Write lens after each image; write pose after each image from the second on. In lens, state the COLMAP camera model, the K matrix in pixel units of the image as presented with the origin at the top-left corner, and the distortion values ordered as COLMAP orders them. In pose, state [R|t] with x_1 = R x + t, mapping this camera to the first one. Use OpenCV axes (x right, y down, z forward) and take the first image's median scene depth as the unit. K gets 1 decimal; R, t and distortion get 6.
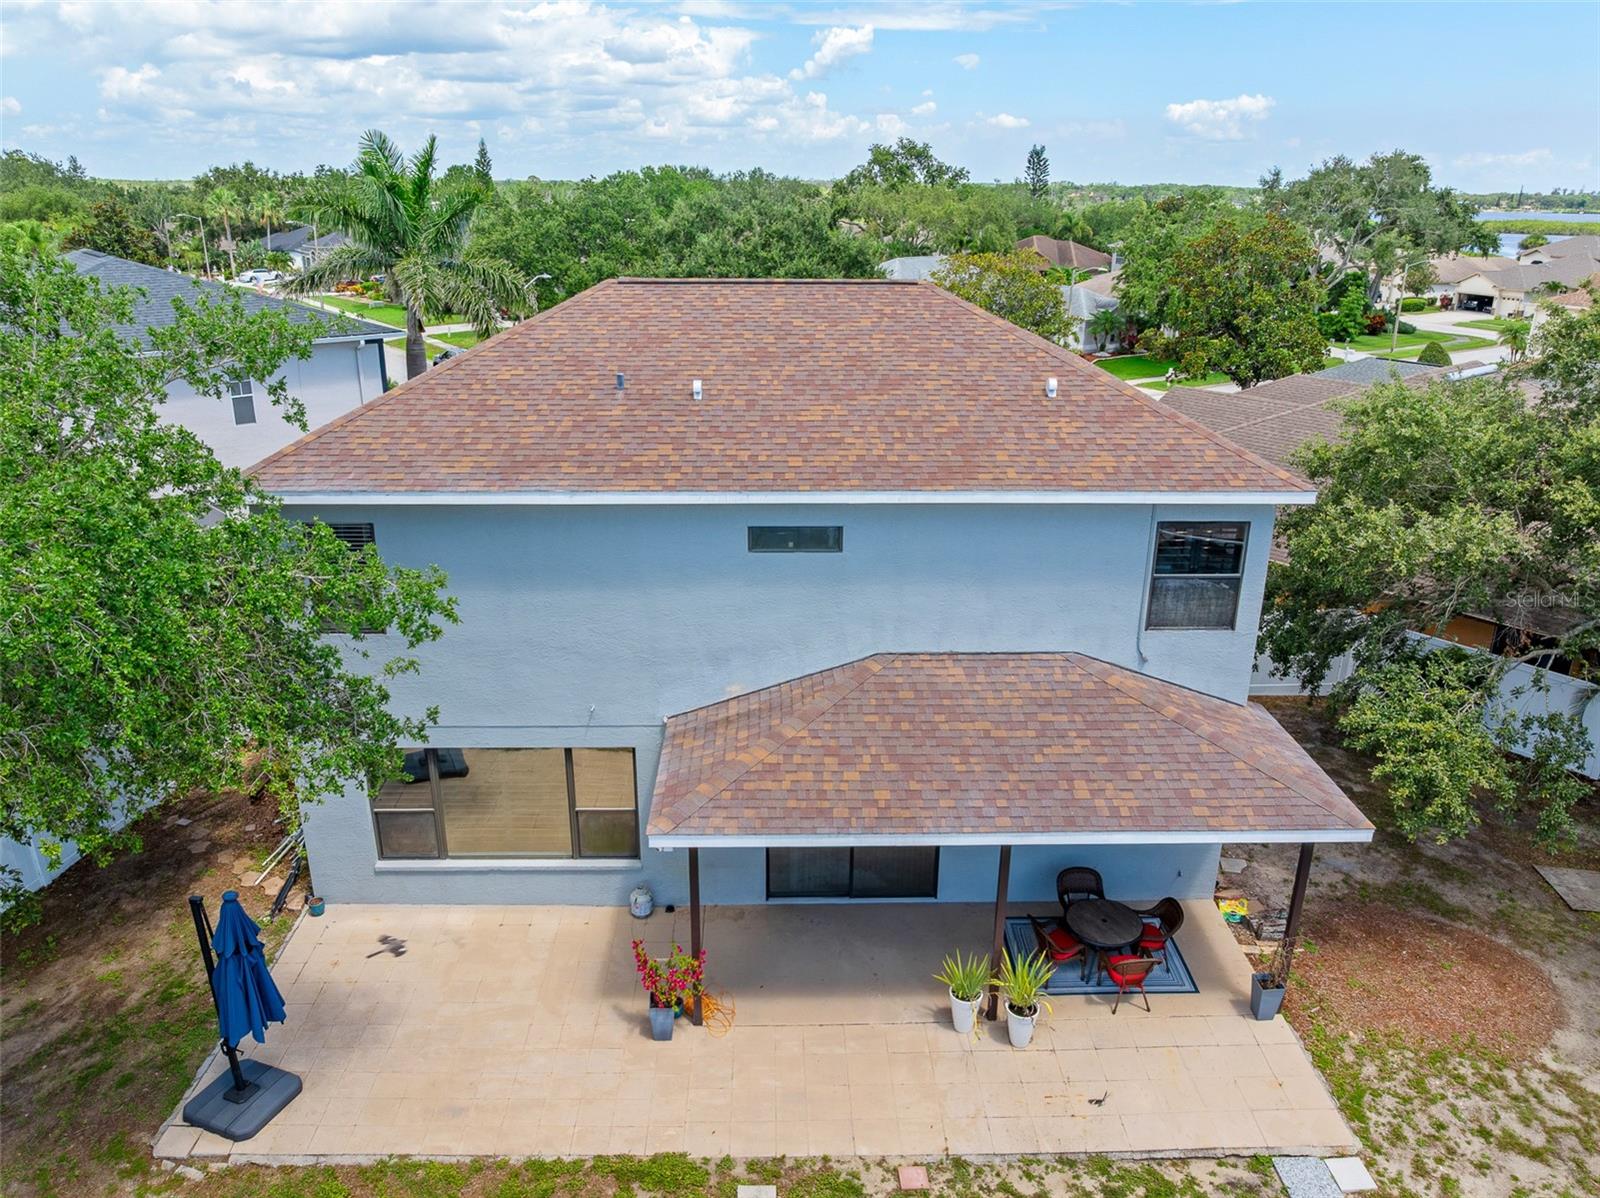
lens RADIAL K [[1114.4, 0, 798.5], [0, 1114.4, 588.2], [0, 0, 1]] dist [-0.034130, -0.005468]
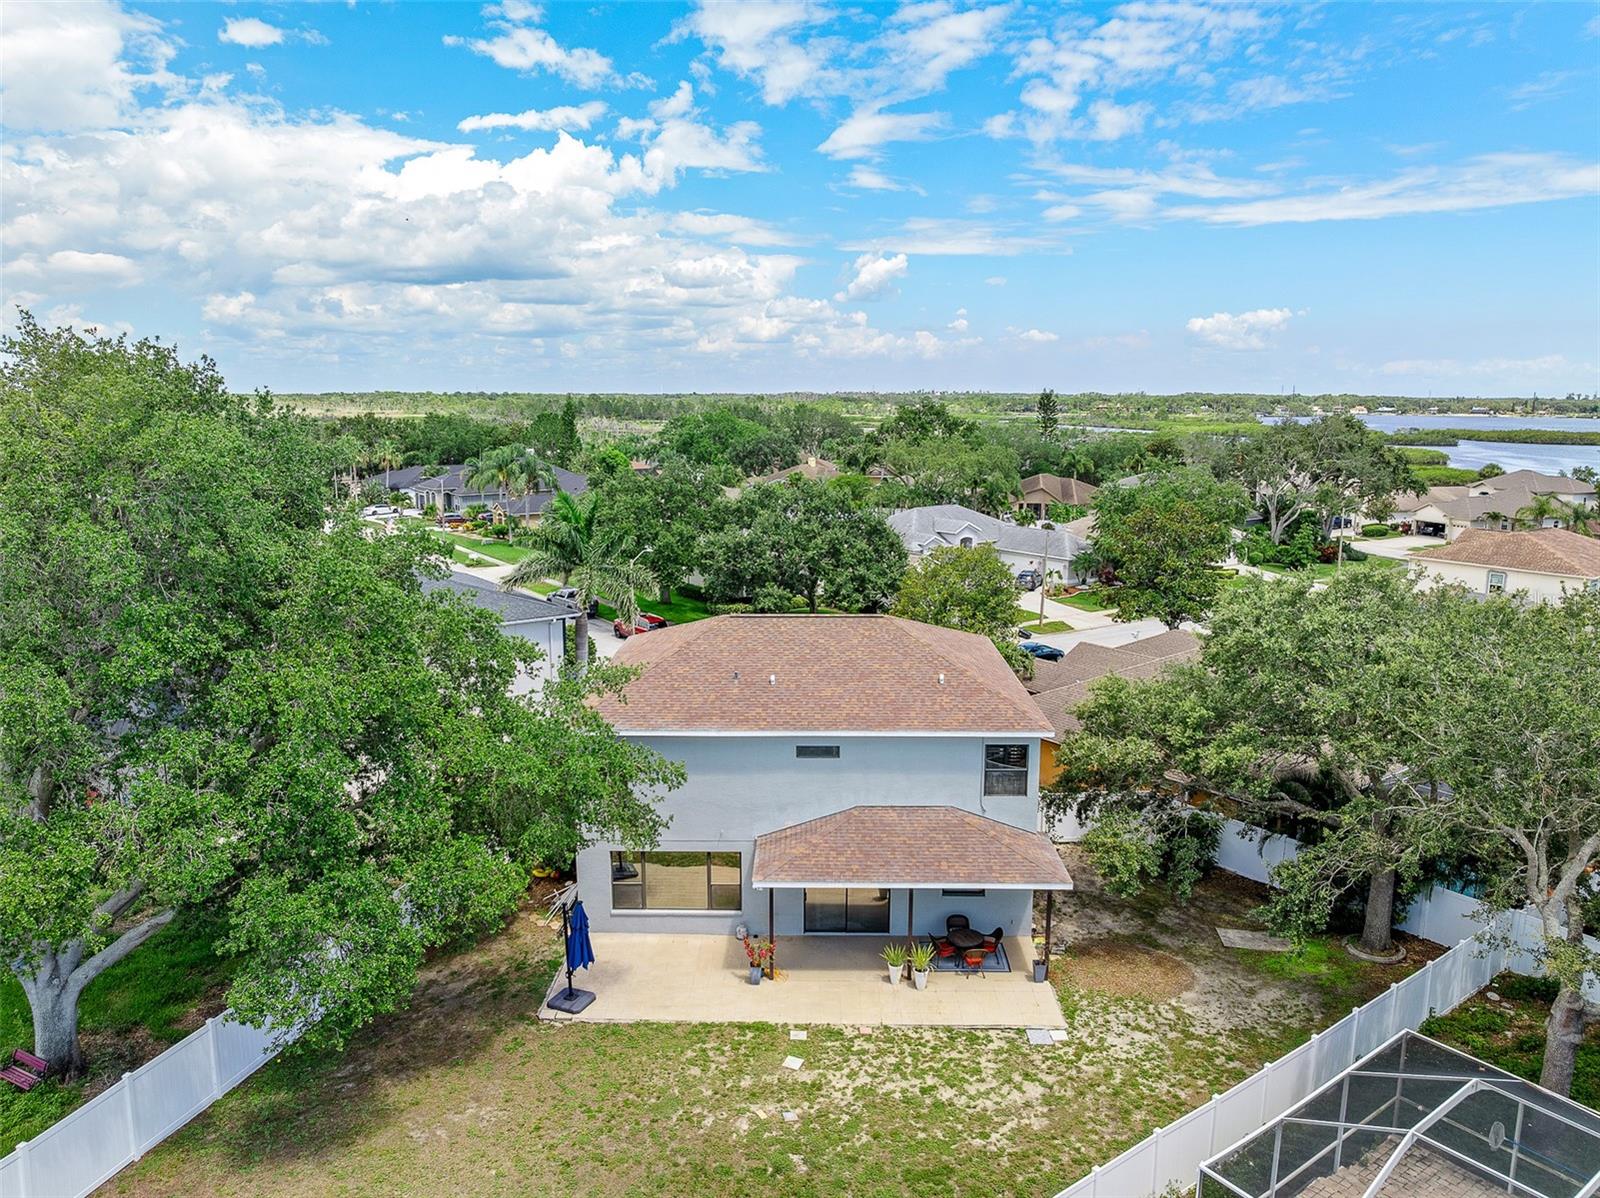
lens RADIAL K [[1114.4, 0, 798.5], [0, 1114.4, 588.2], [0, 0, 1]] dist [-0.034130, -0.005468]
pose [[0.999268, -0.000086, -0.038264, 0.041072], [-0.006527, 0.984956, -0.172682, 0.016410], [0.037703, 0.172806, 0.984234, -1.159888]]
